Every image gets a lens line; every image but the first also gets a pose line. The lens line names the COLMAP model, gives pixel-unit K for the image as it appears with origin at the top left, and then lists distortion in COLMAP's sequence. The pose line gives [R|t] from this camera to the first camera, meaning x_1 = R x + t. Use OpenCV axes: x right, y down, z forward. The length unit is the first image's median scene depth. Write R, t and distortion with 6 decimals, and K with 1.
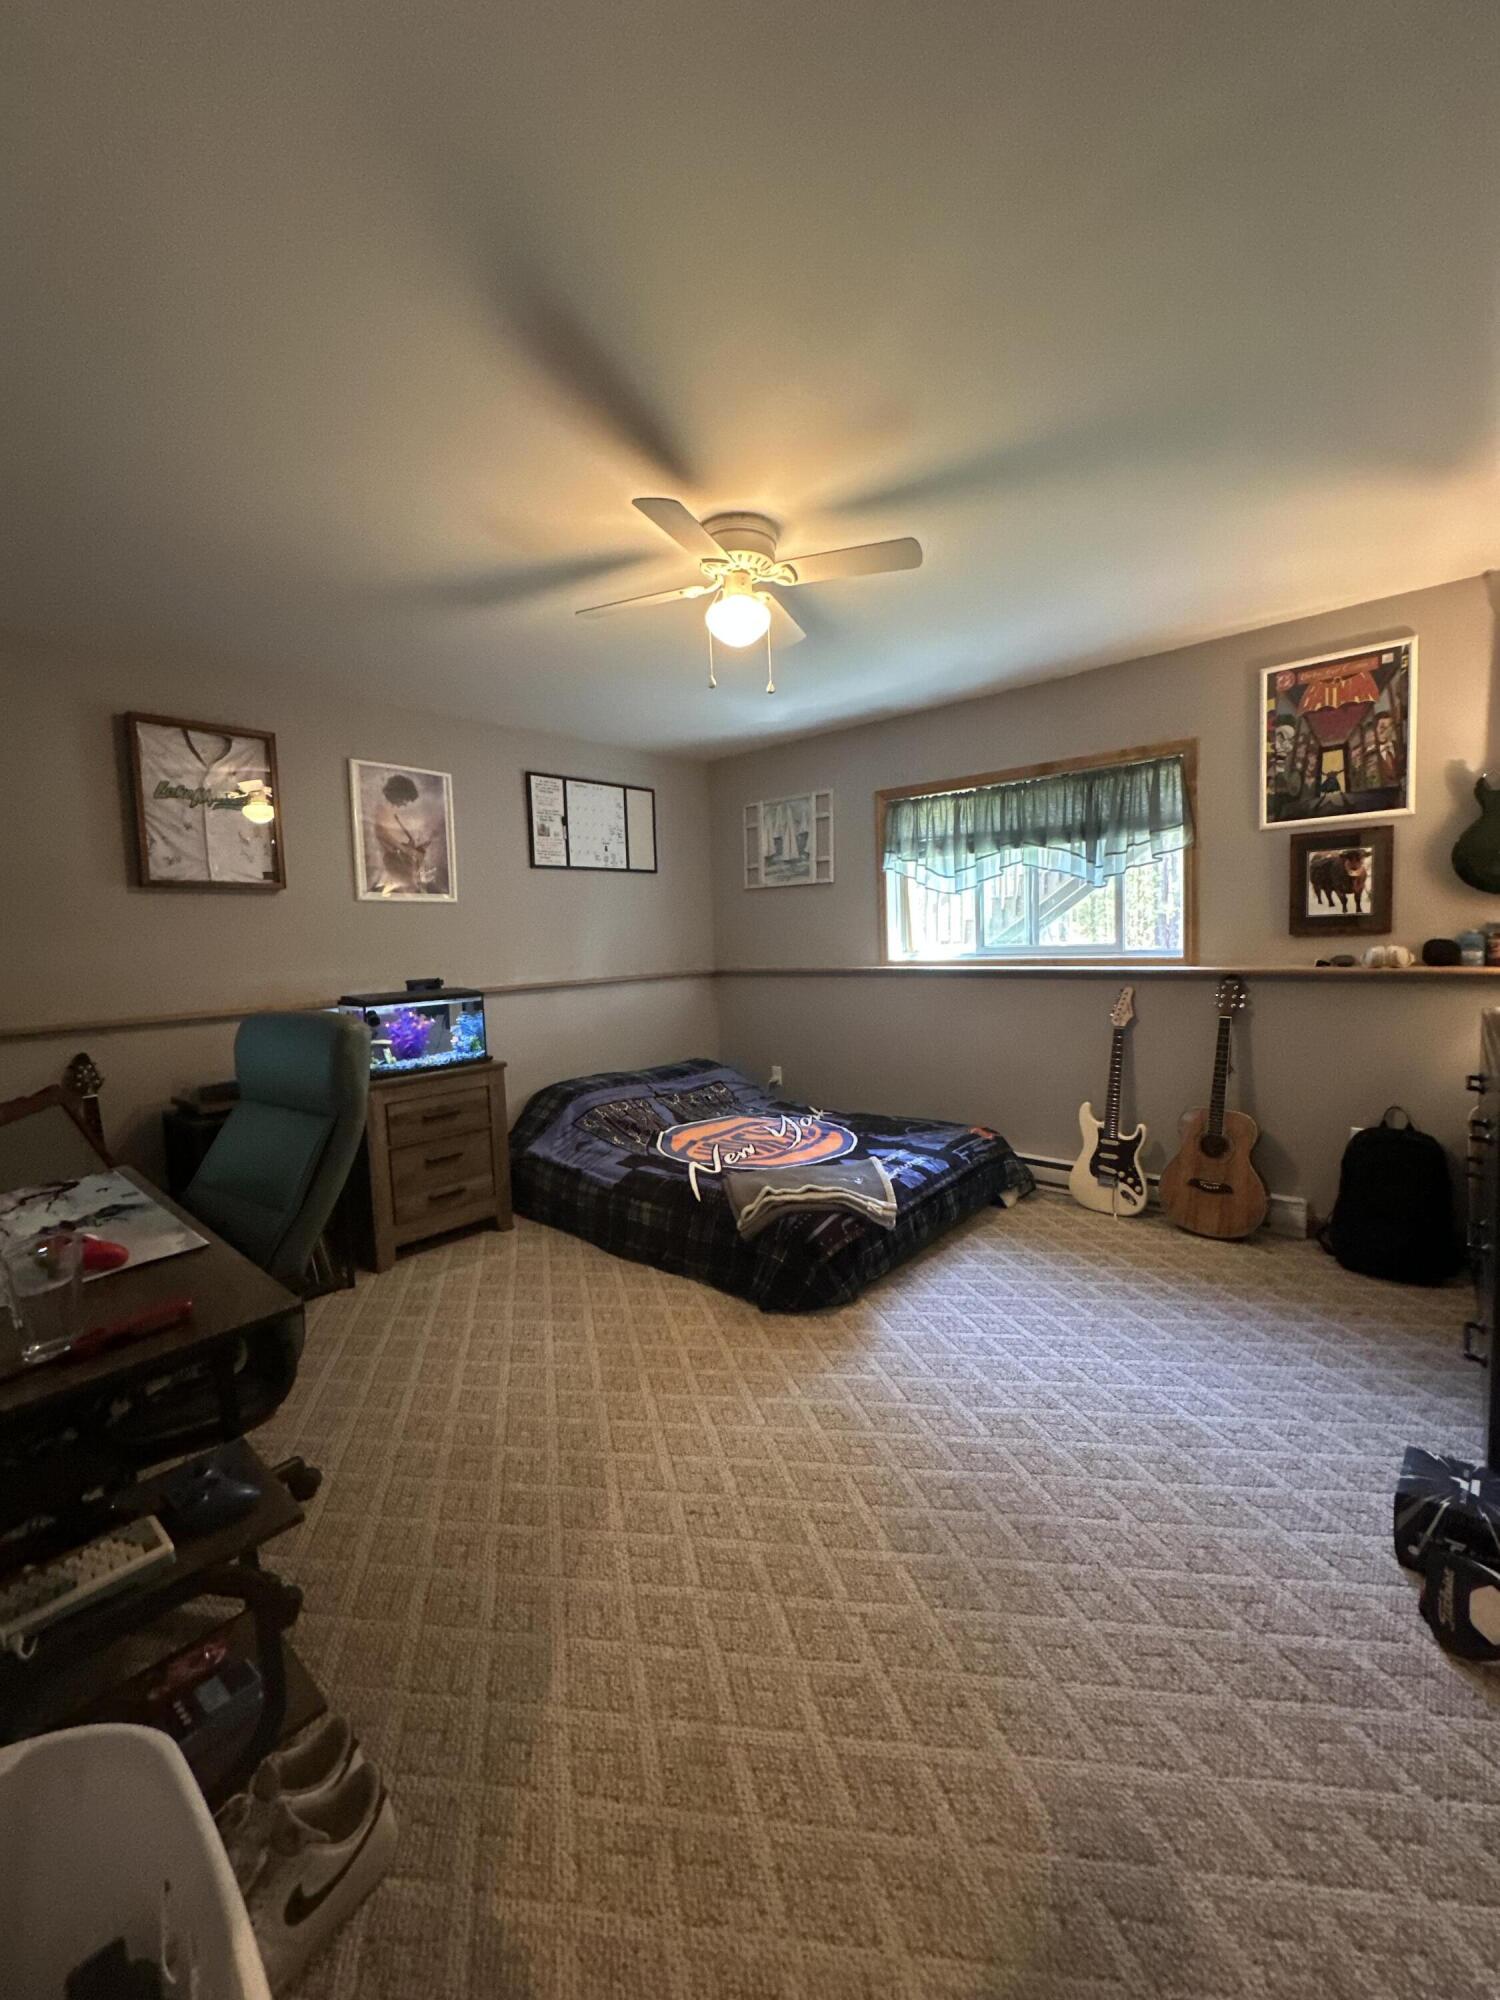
lens RADIAL K [[789.0, 0, 753.4], [0, 789.0, 1006.1], [0, 0, 1]] dist [-0.008631, 0.000052]
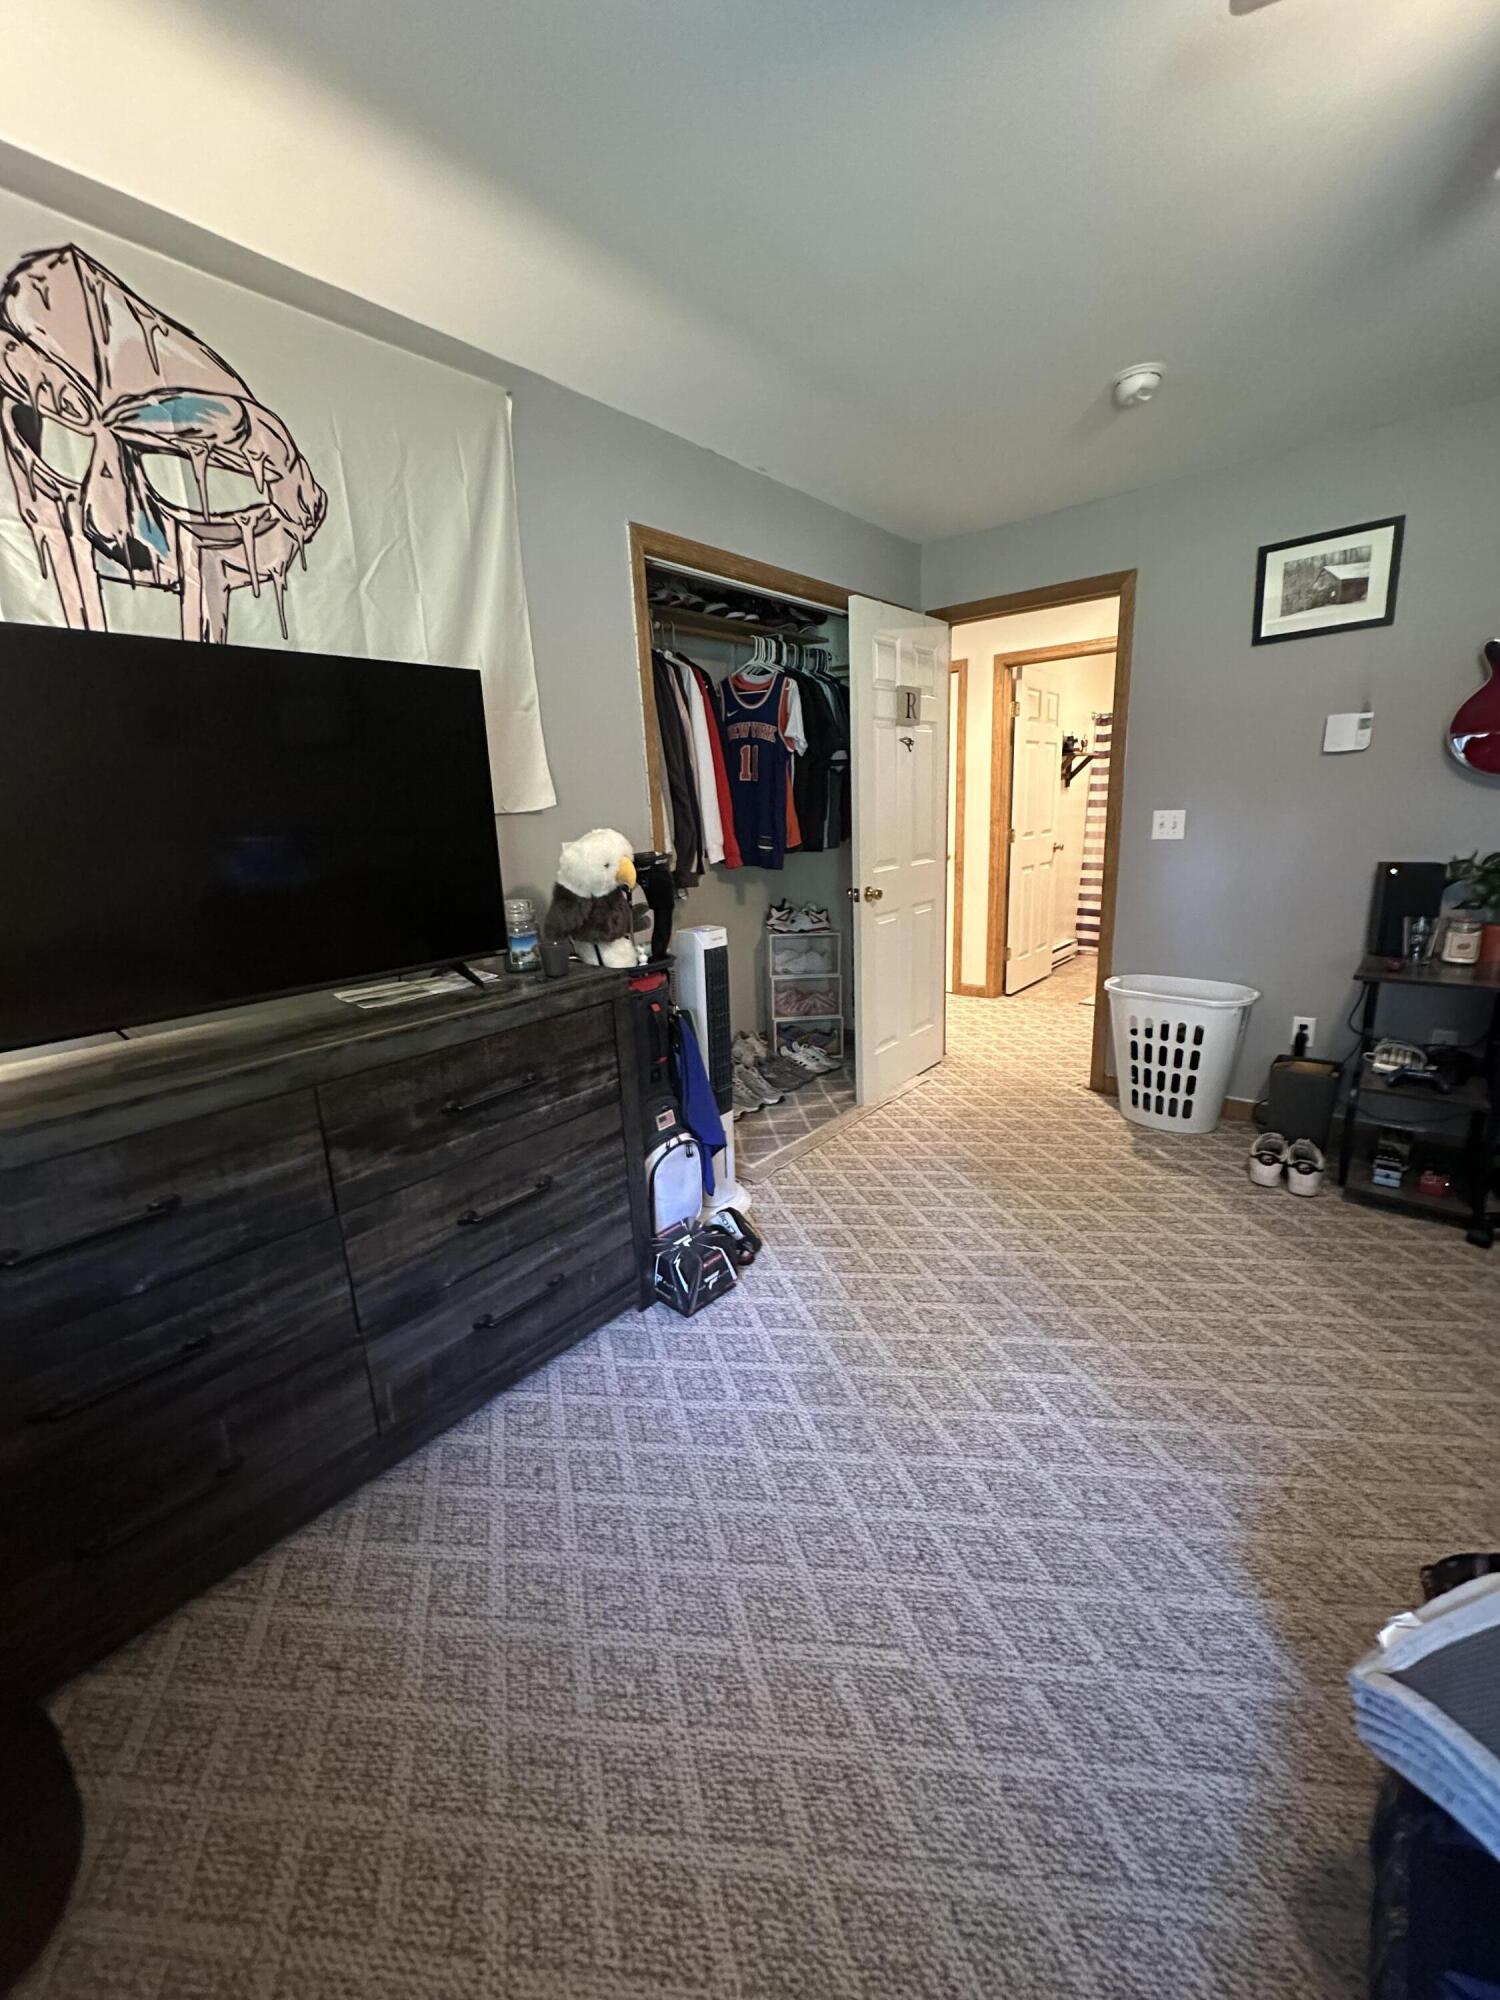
lens RADIAL K [[798.4, 0, 752.3], [0, 798.4, 998.8], [0, 0, 1]] dist [-0.000532, 0.000307]
pose [[-0.996275, 0.085924, -0.007297, 0.356262], [0.078923, 0.942637, 0.324356, -0.126273], [0.034748, 0.322572, -0.945907, 1.048432]]
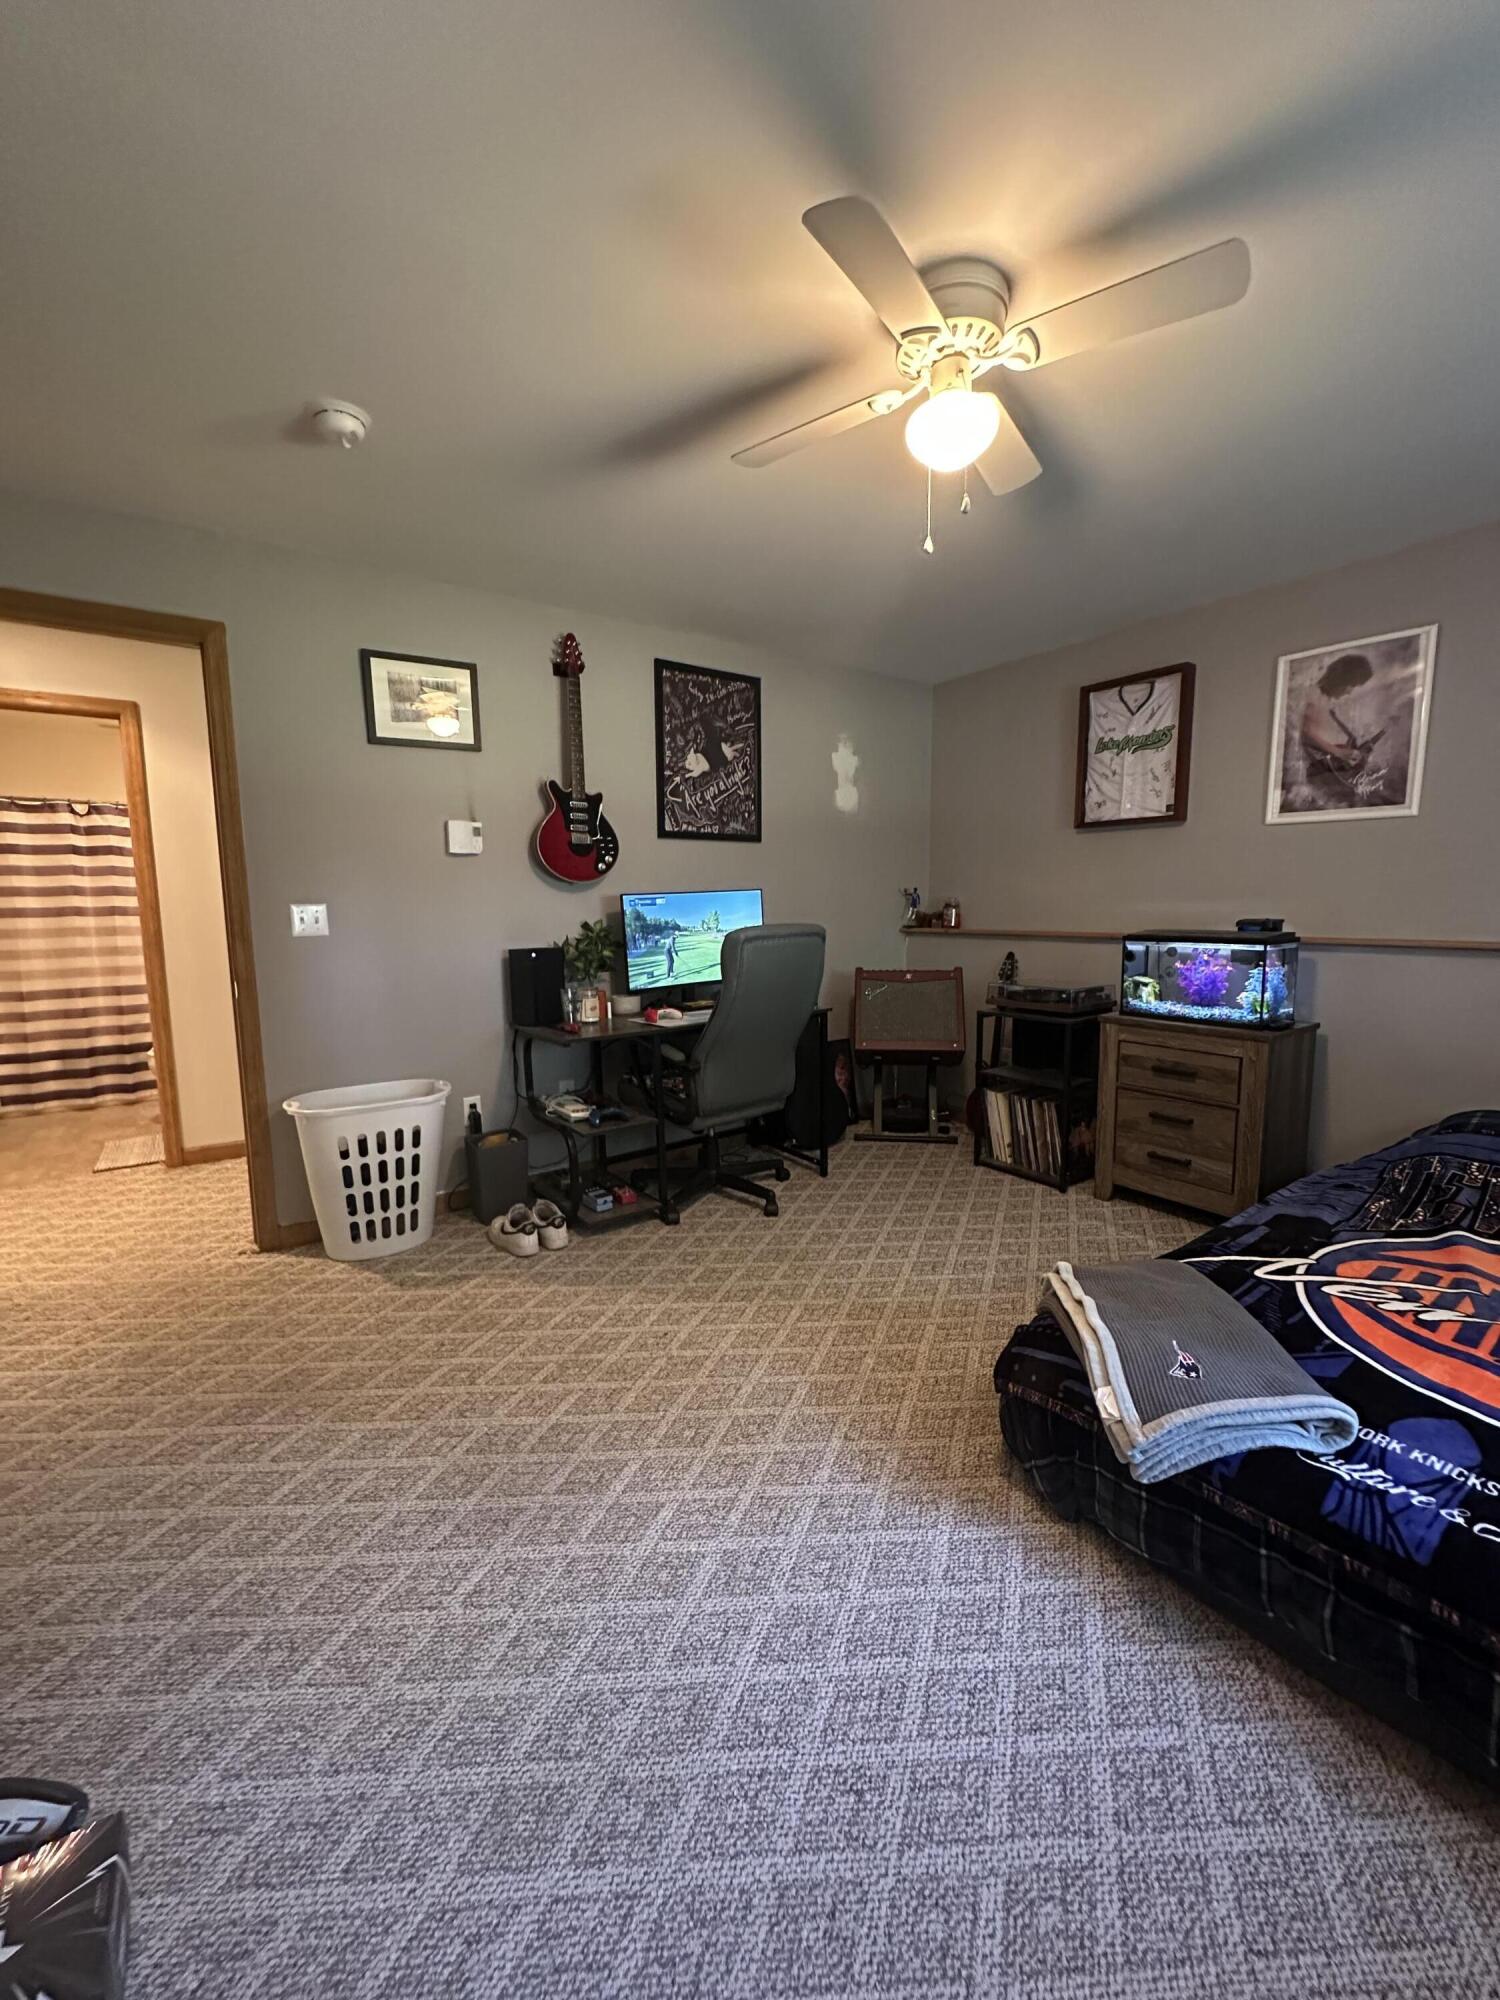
lens RADIAL K [[798.4, 0, 752.3], [0, 798.4, 998.8], [0, 0, 1]] dist [-0.000532, 0.000307]
pose [[-0.218400, 0.159863, -0.962676, 0.568092], [-0.066371, 0.981773, 0.178091, -0.071635], [0.973600, 0.102789, -0.203809, 0.723145]]
